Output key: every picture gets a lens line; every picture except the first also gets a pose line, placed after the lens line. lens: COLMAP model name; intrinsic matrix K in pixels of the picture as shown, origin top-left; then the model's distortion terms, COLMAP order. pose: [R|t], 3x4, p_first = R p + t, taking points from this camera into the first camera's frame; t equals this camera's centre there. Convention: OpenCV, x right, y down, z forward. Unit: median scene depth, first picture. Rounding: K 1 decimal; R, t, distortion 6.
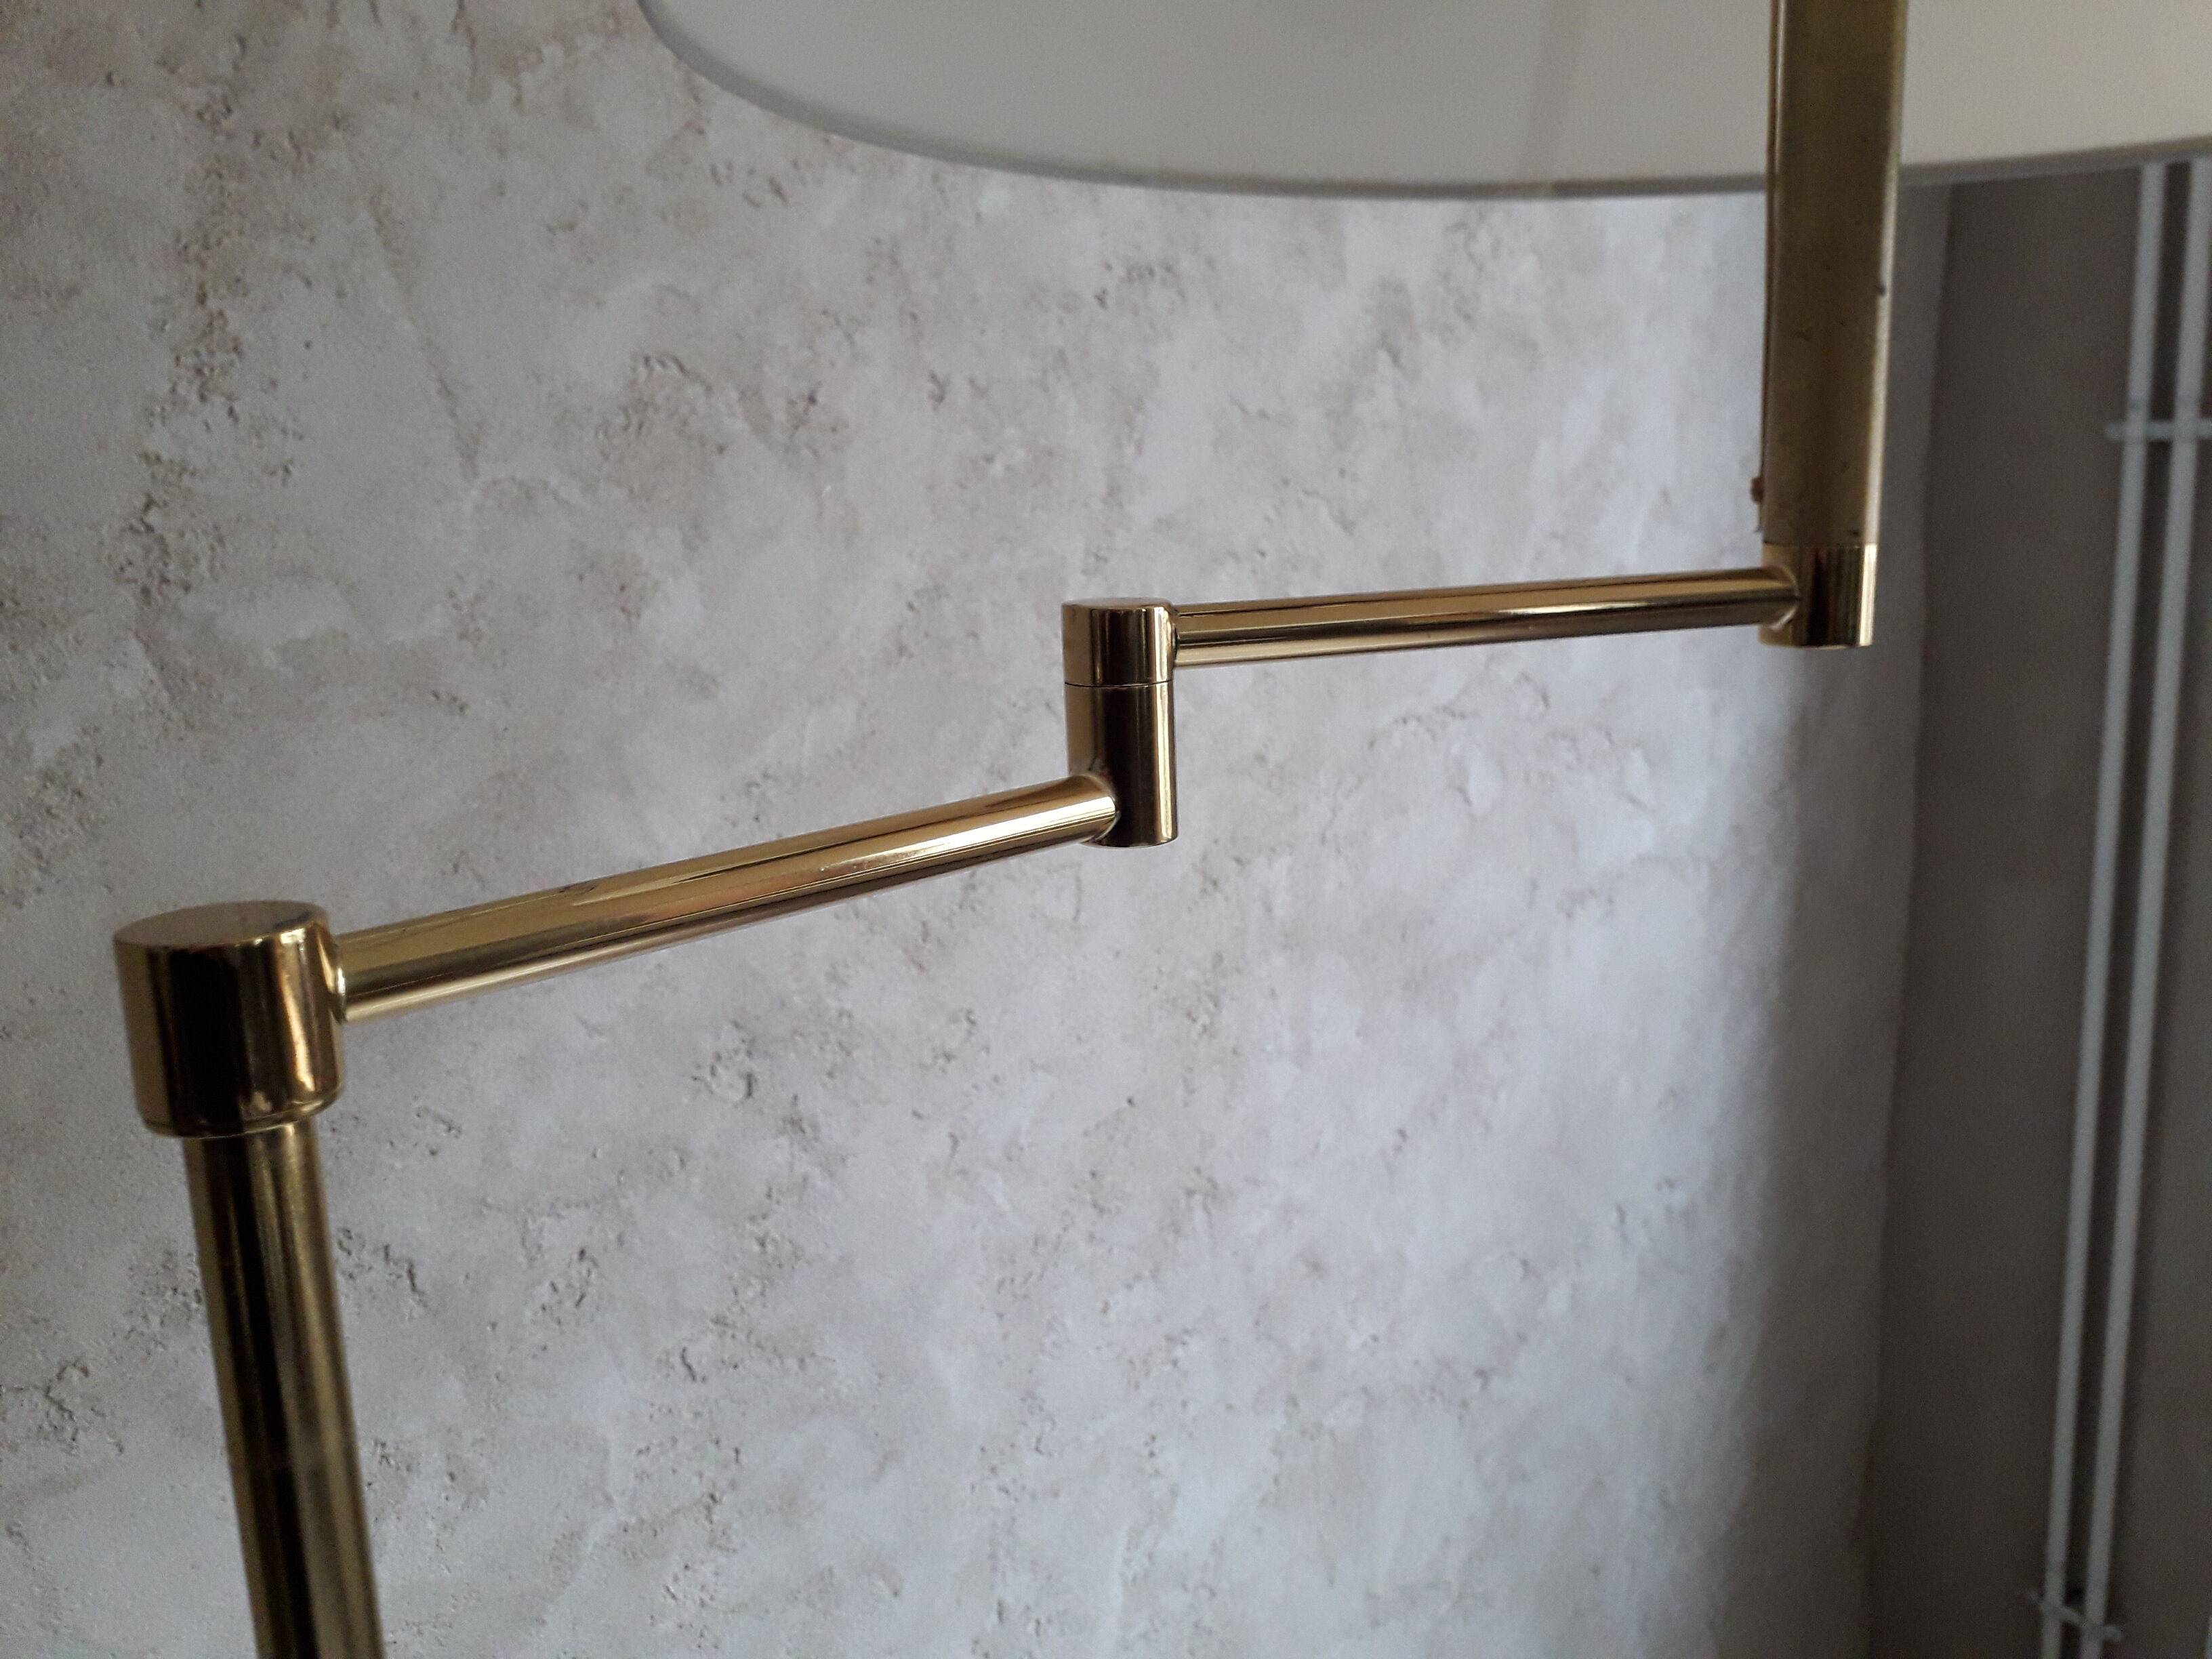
lens RADIAL K [[1780.5, 0, 1106.0], [0, 1780.5, 829.5], [0, 0, 1]] dist [-0.000013, -0.052049]
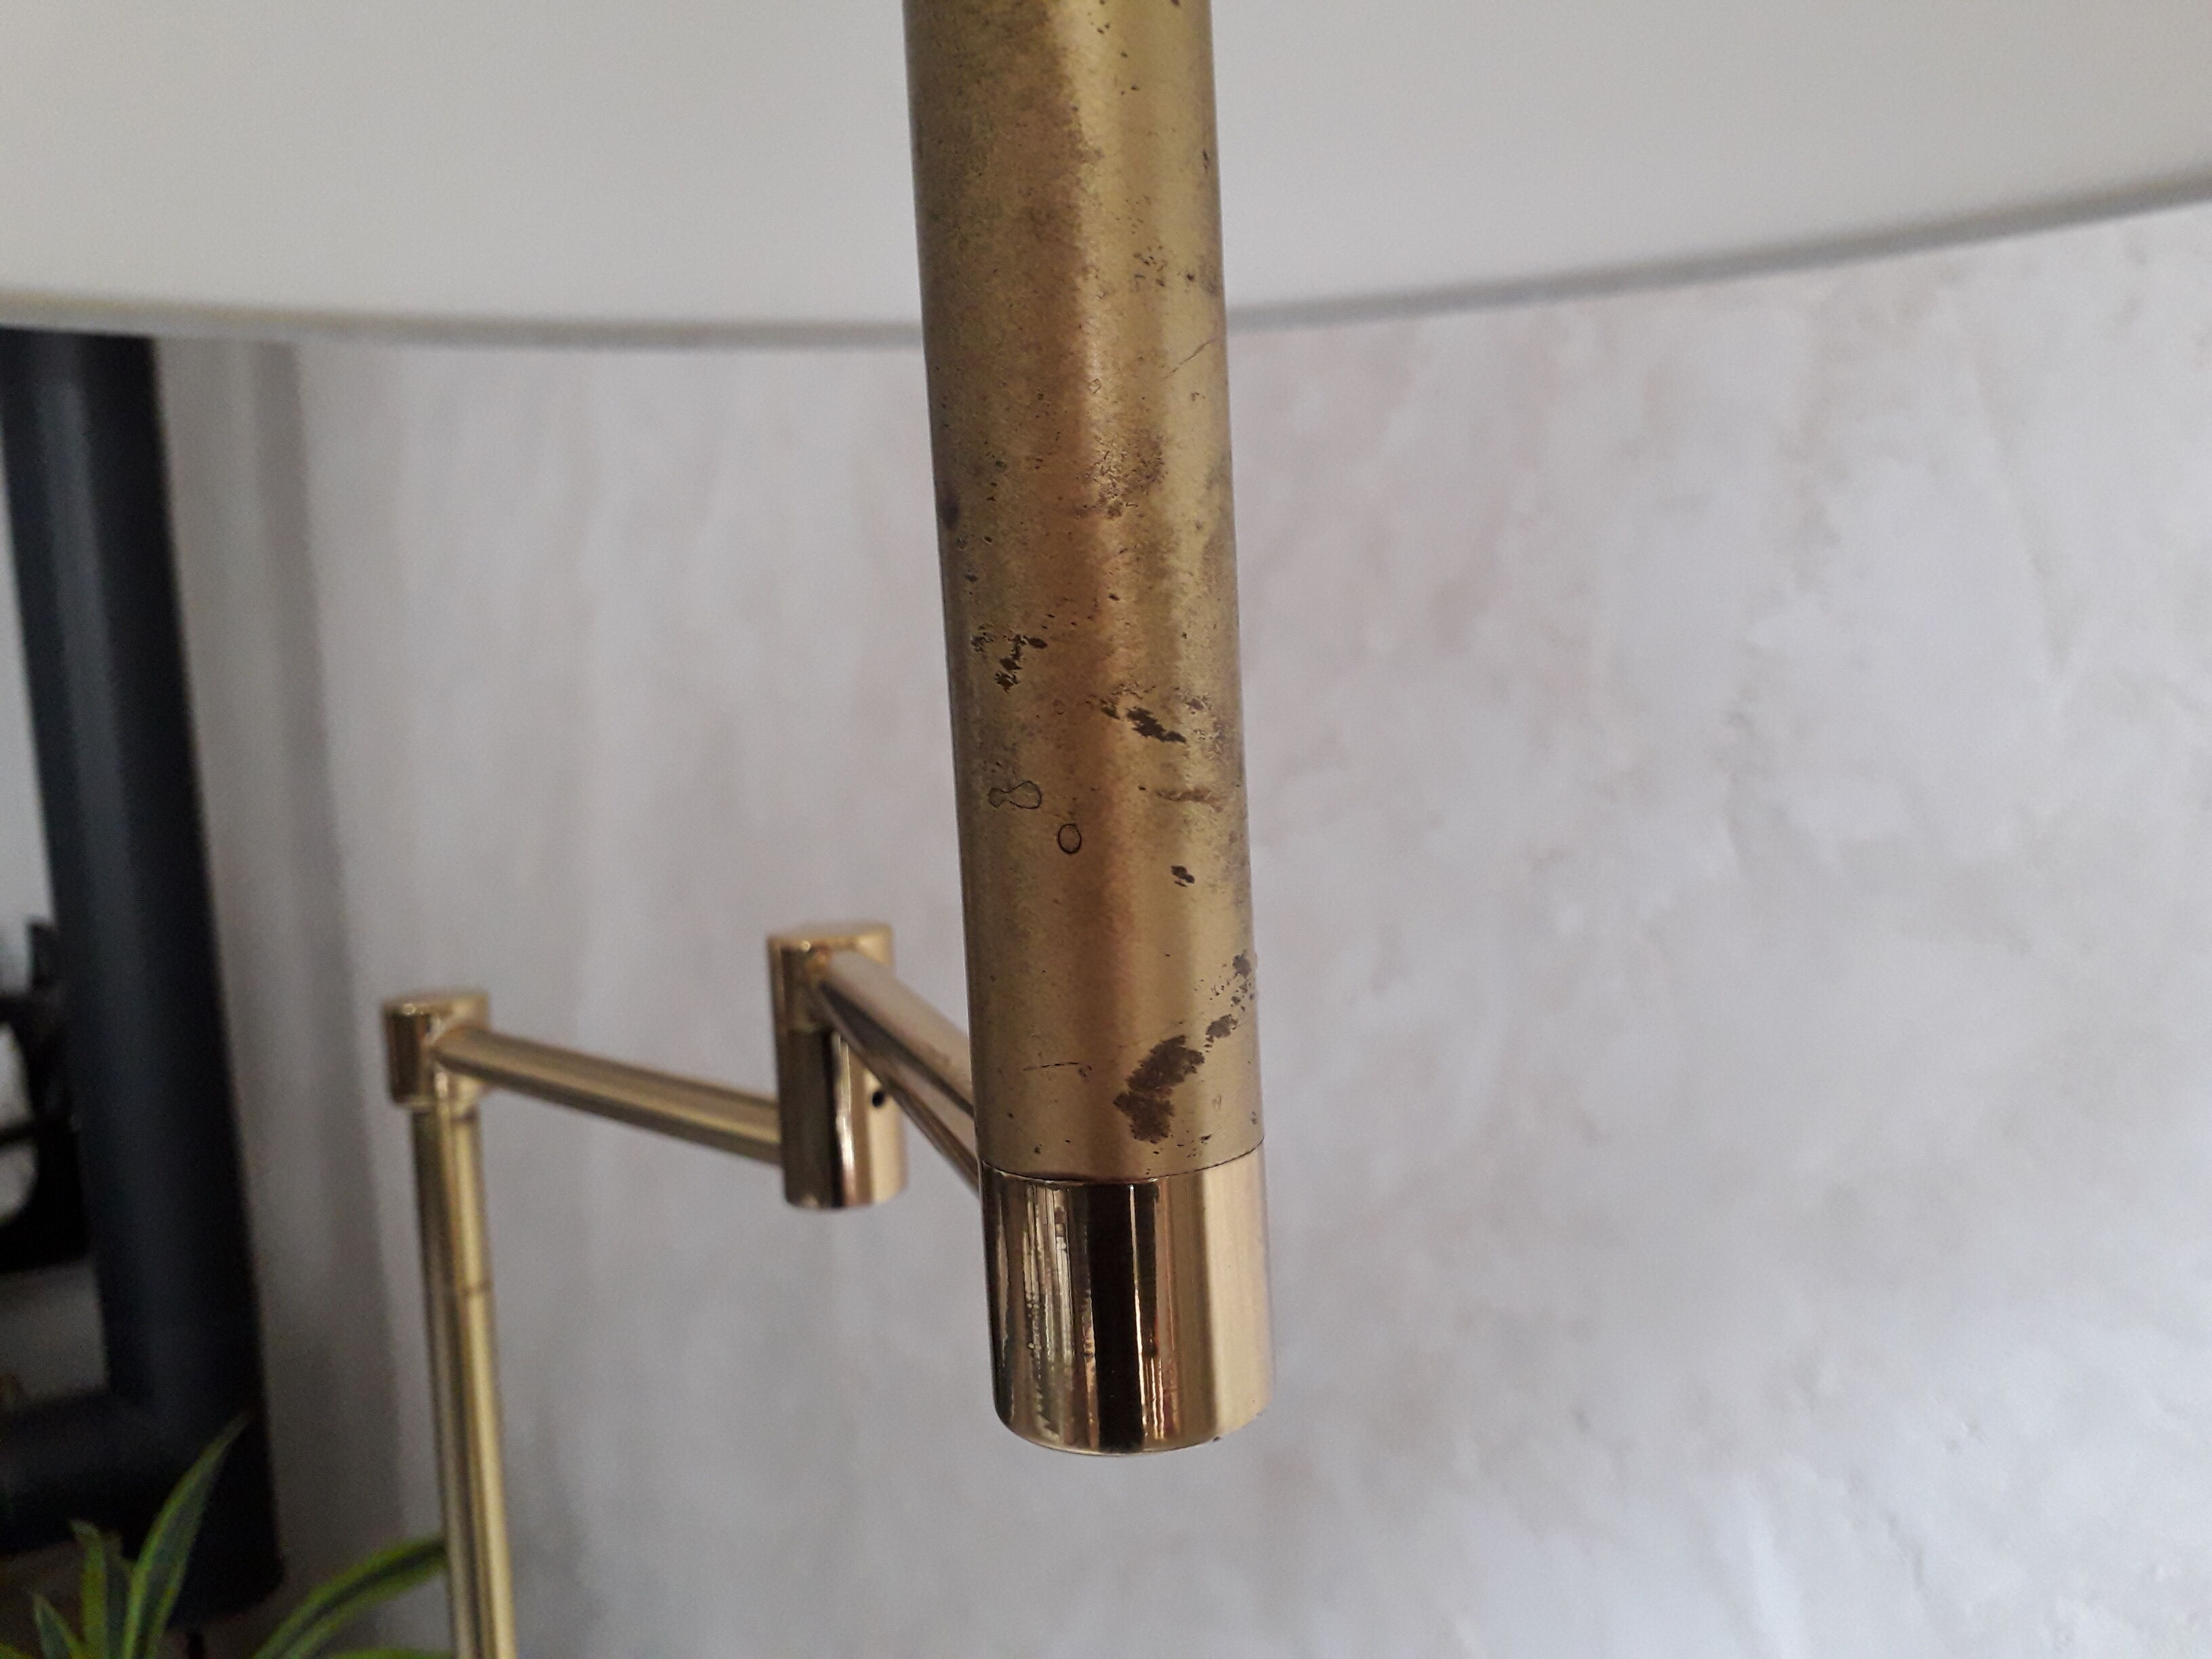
lens RADIAL K [[1780.5, 0, 1106.0], [0, 1780.5, 829.5], [0, 0, 1]] dist [-0.000013, -0.052049]
pose [[-0.024255, 0.120632, -0.992401, 0.508610], [-0.144396, 0.981861, 0.122880, -0.177479], [0.989223, 0.146279, -0.006396, 0.636937]]
